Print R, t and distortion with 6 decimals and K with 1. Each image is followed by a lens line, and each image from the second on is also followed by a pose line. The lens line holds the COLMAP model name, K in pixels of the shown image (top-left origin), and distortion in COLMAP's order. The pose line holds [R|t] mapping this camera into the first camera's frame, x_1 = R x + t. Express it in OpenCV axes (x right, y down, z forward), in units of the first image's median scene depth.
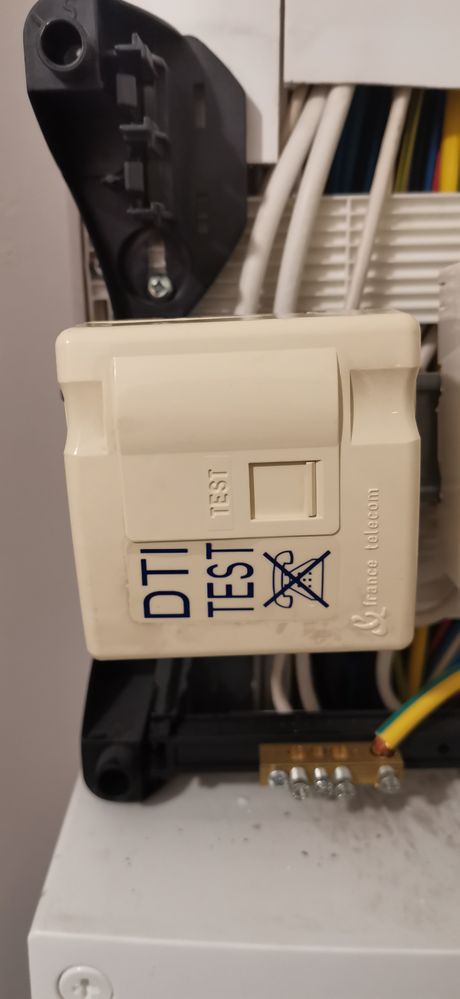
lens RADIAL K [[822.3, 0, 230.0], [0, 822.3, 499.5], [0, 0, 1]] dist [0.052495, -0.159690]
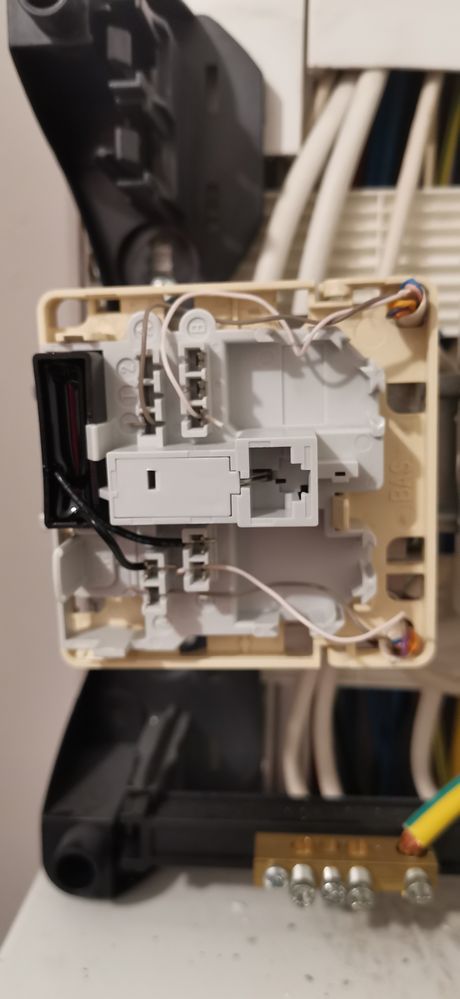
lens RADIAL K [[822.3, 0, 230.0], [0, 822.3, 499.5], [0, 0, 1]] dist [0.052495, -0.159690]
pose [[0.997579, 0.026555, -0.064271, 0.053613], [-0.033910, 0.992646, -0.116206, 0.071257], [0.060713, 0.118104, 0.991143, 0.170647]]
